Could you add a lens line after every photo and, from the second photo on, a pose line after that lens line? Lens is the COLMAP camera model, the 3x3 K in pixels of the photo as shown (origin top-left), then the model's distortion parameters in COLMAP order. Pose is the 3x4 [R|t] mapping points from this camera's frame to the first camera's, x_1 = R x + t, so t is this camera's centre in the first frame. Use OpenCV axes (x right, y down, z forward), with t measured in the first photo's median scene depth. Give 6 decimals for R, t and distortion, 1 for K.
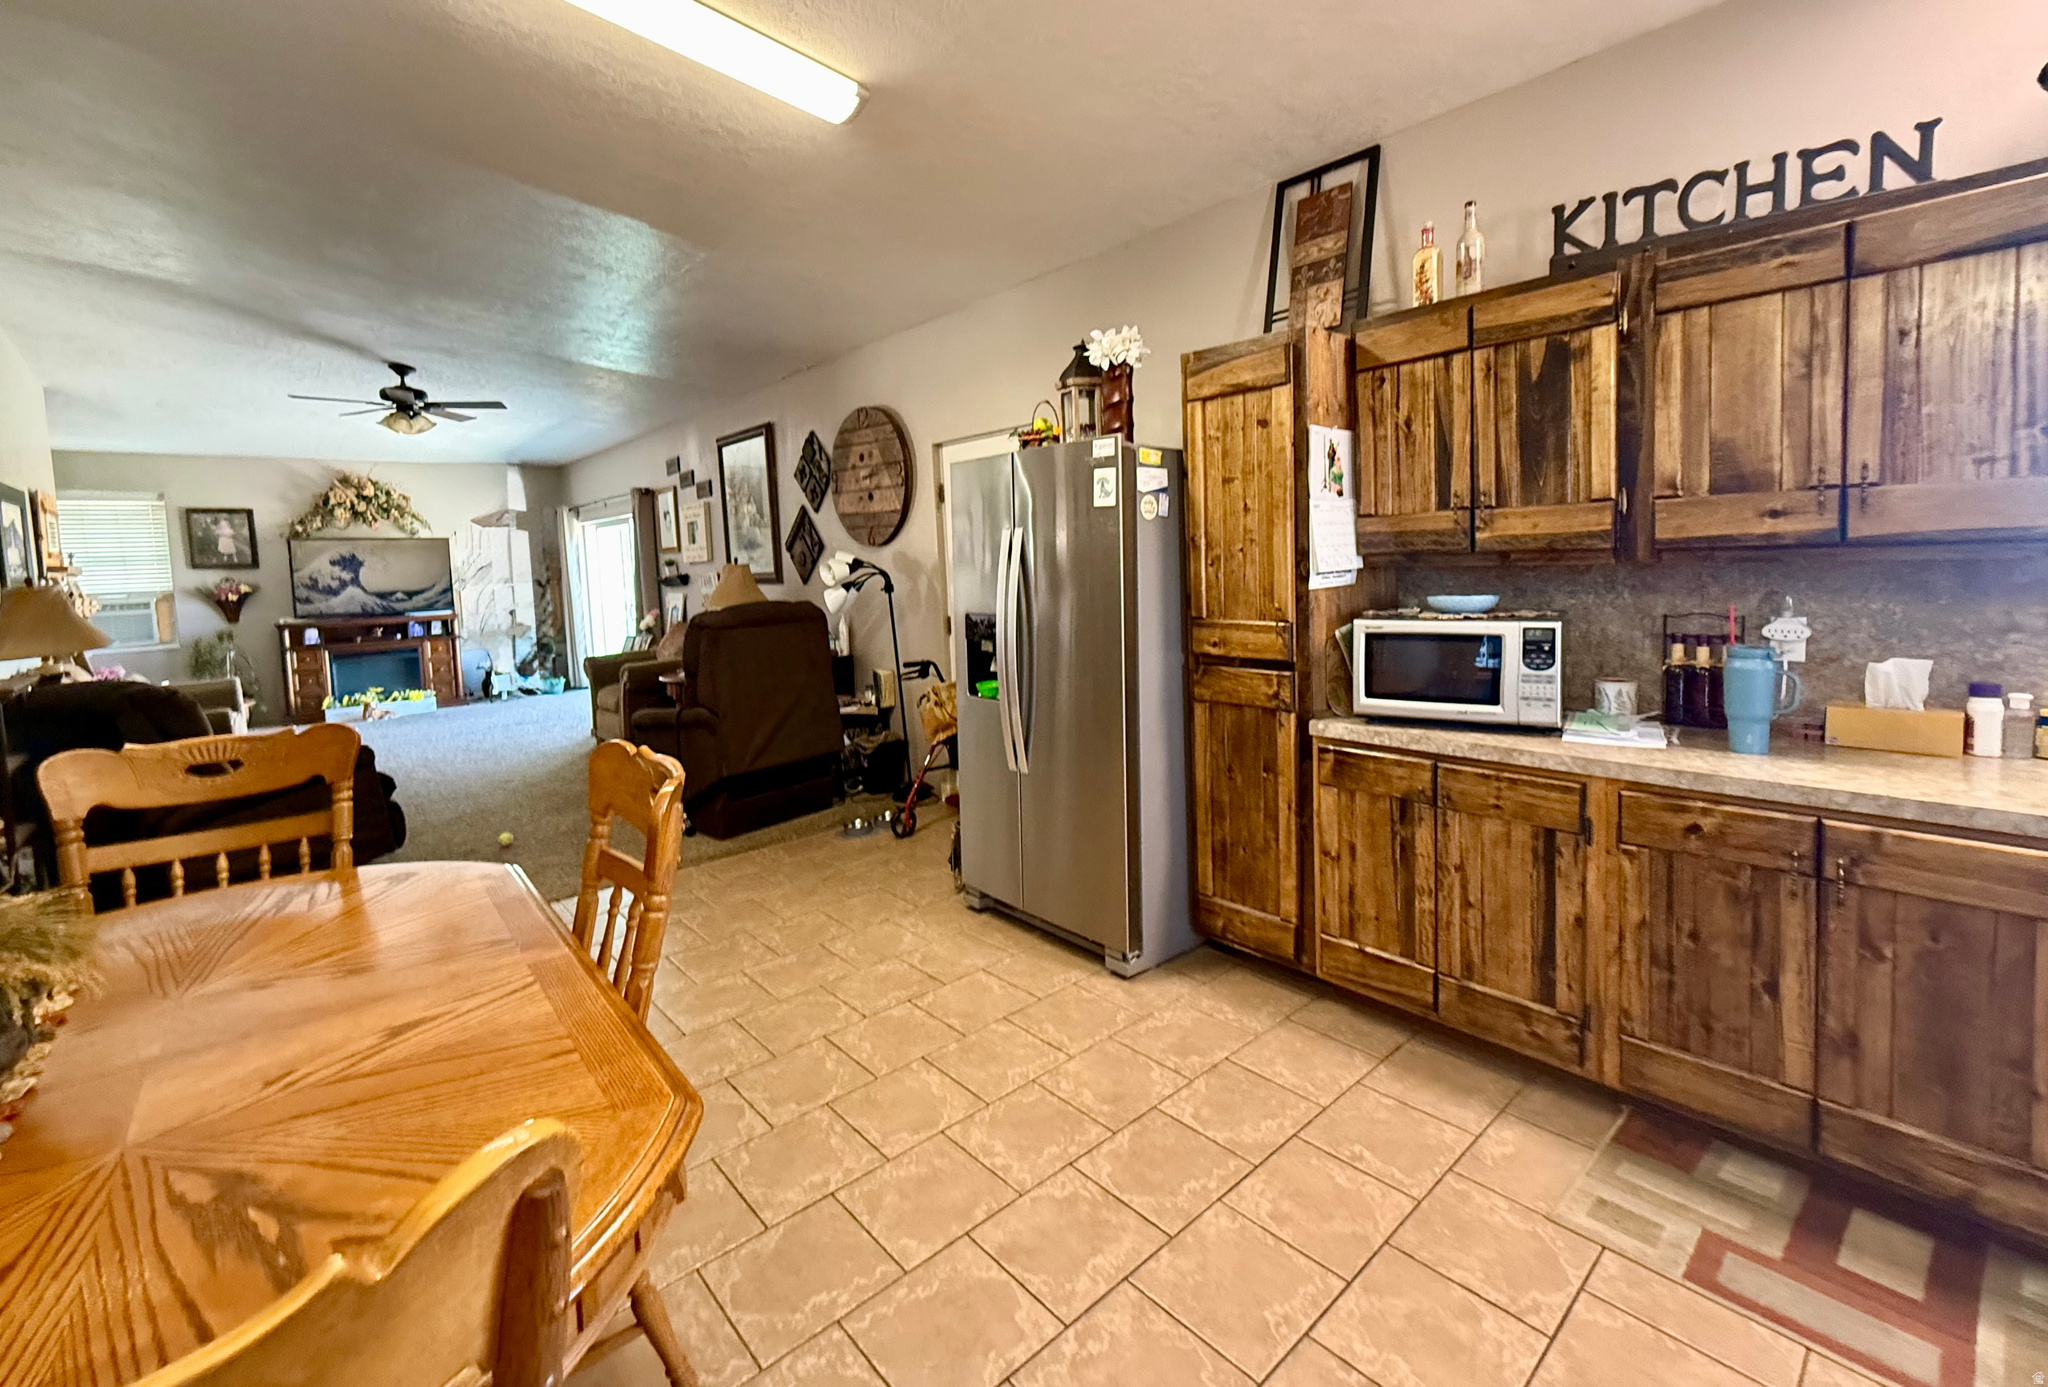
lens RADIAL K [[869.8, 0, 1020.4], [0, 869.8, 614.9], [0, 0, 1]] dist [0.000535, 0.000118]
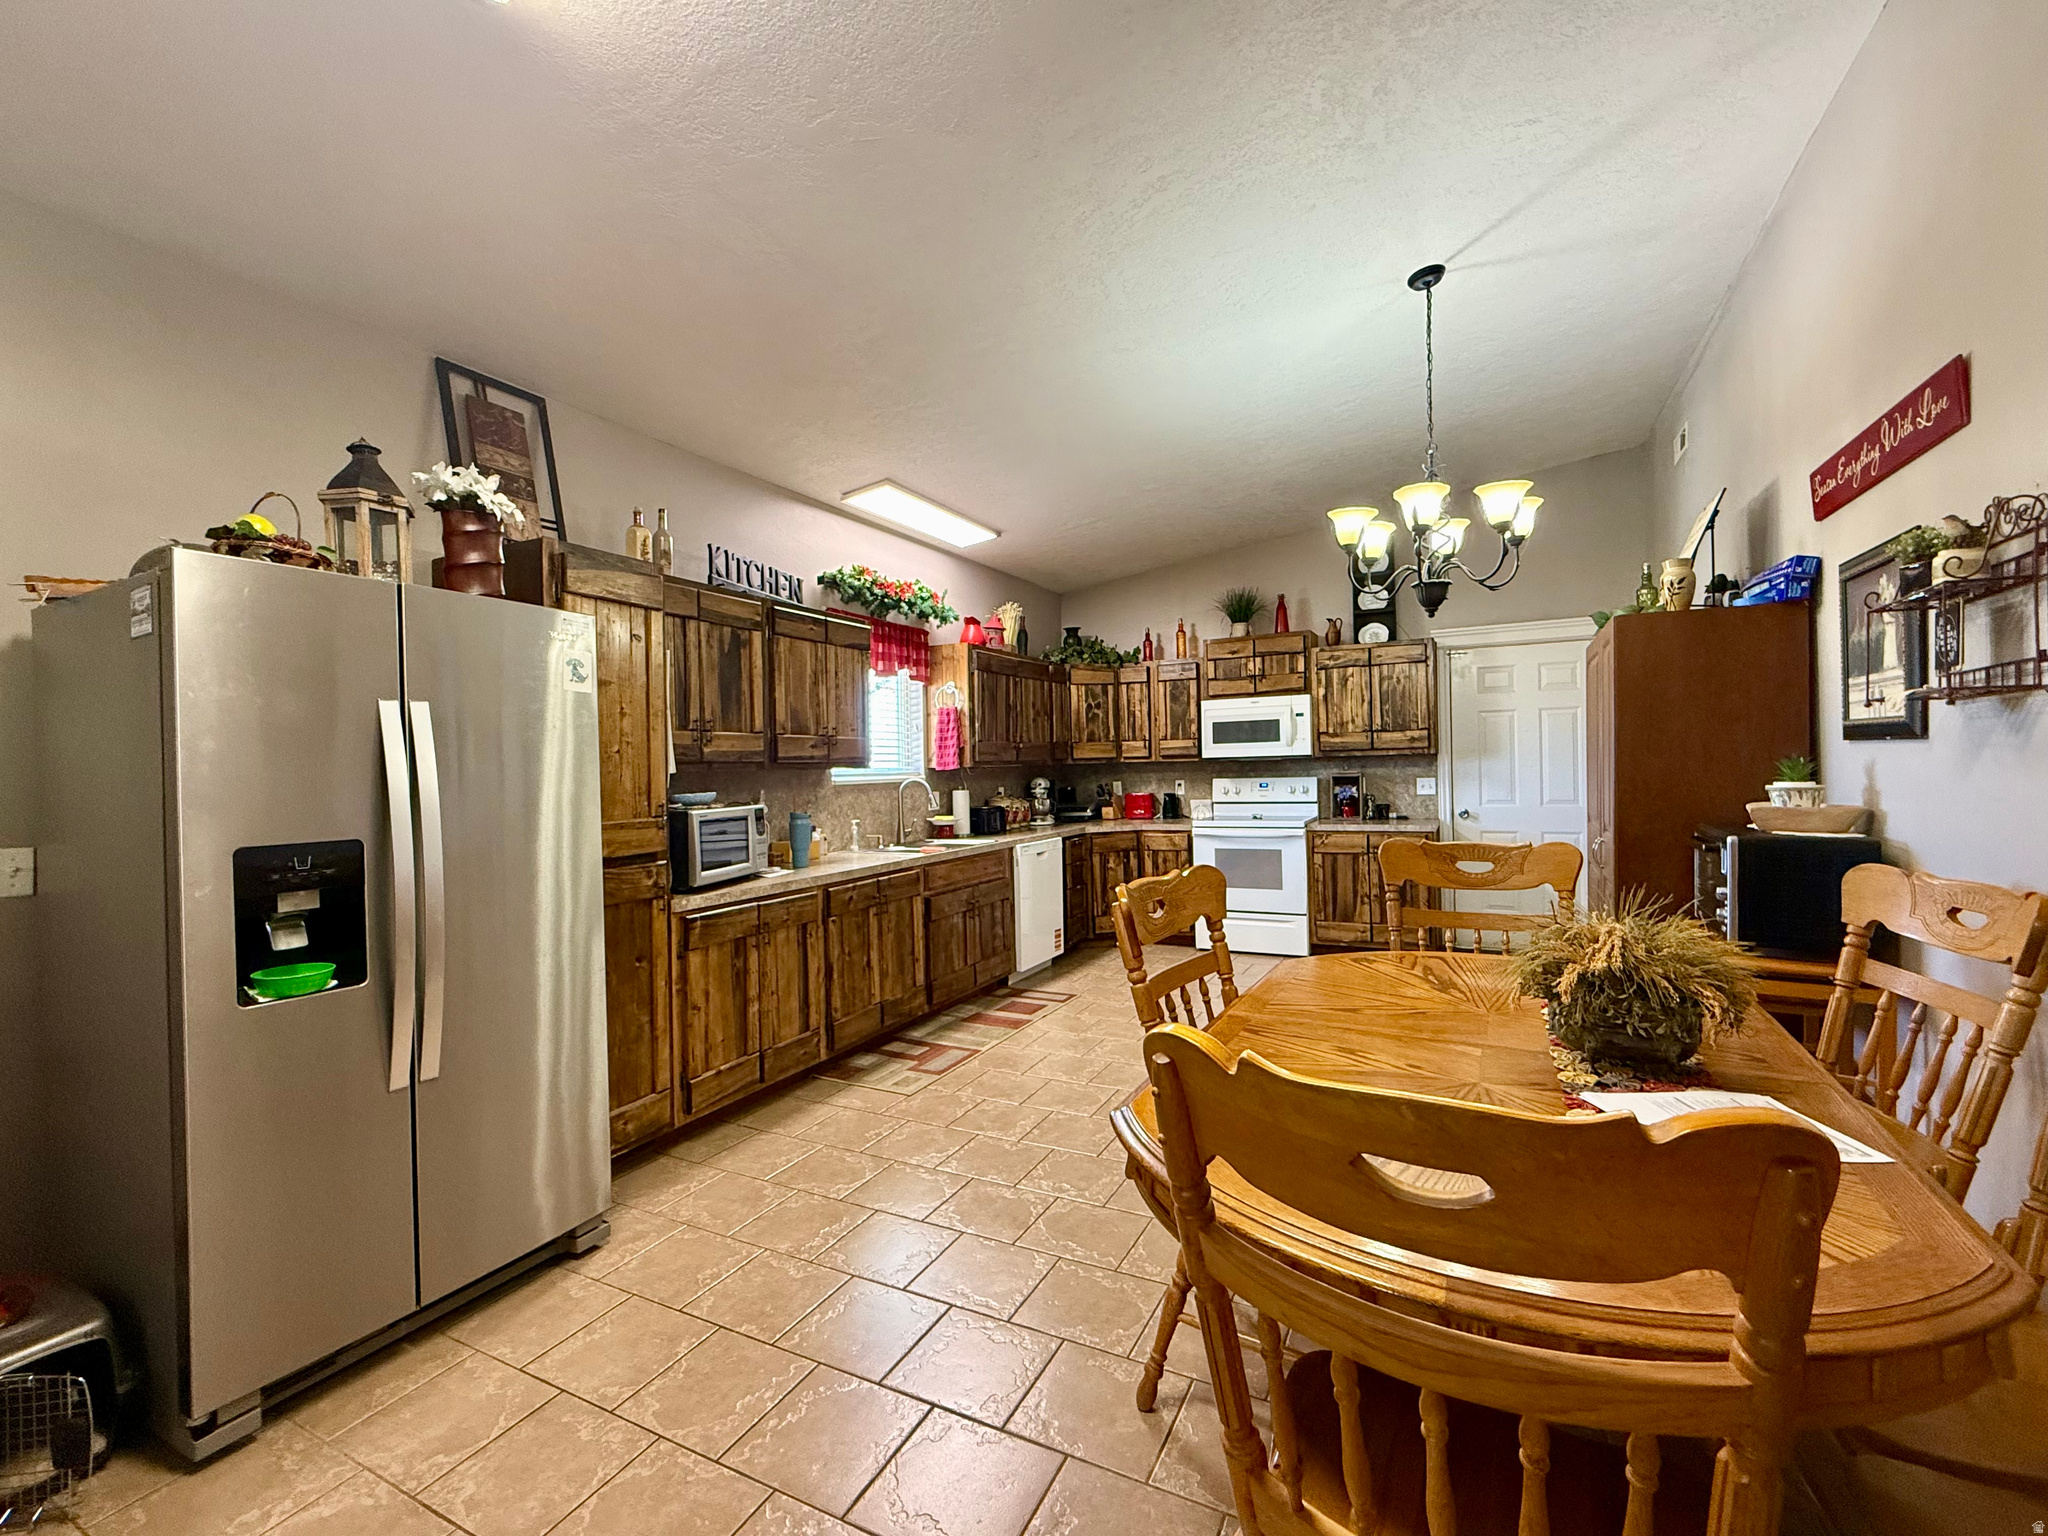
lens RADIAL K [[877.7, 0, 1019.6], [0, 877.7, 770.3], [0, 0, 1]] dist [-0.001131, -0.000476]
pose [[-0.360175, 0.040755, 0.931994, -1.909440], [0.096002, 0.995360, -0.006425, -0.000248], [-0.927932, 0.087159, -0.362416, 2.007673]]
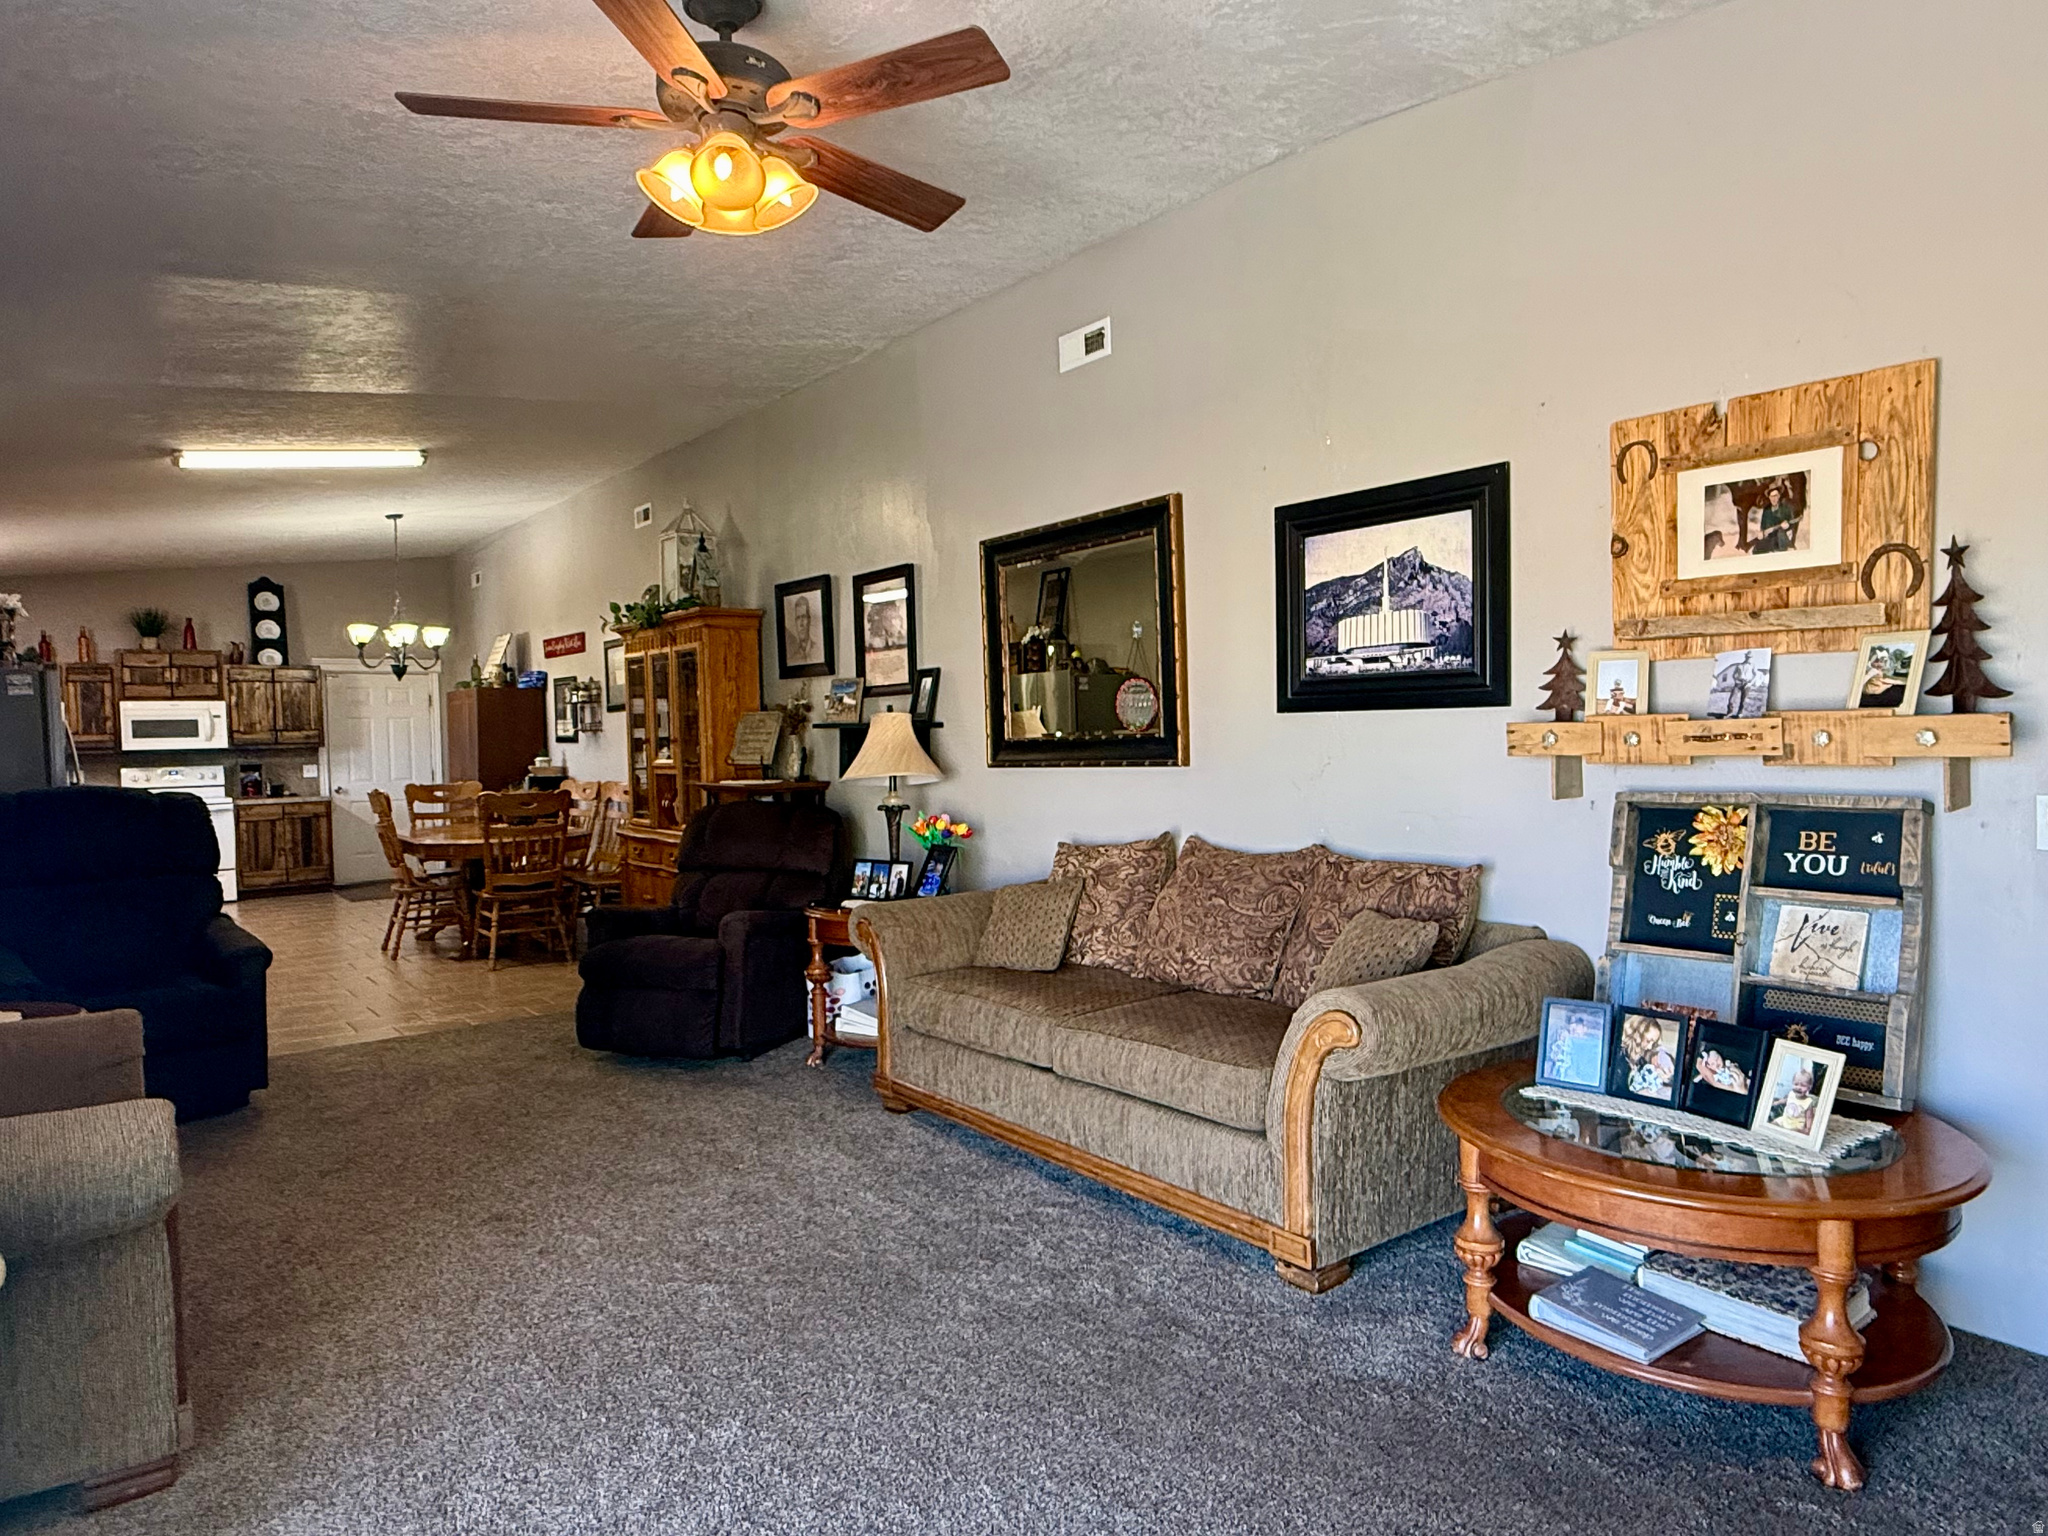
lens RADIAL K [[1255.4, 0, 1018.9], [0, 1255.4, 776.7], [0, 0, 1]] dist [-0.007892, -0.001033]
pose [[-0.996604, 0.055964, 0.060405, -2.619791], [0.061666, 0.993365, 0.097075, -0.088364], [-0.054572, 0.100470, -0.993442, 3.705153]]
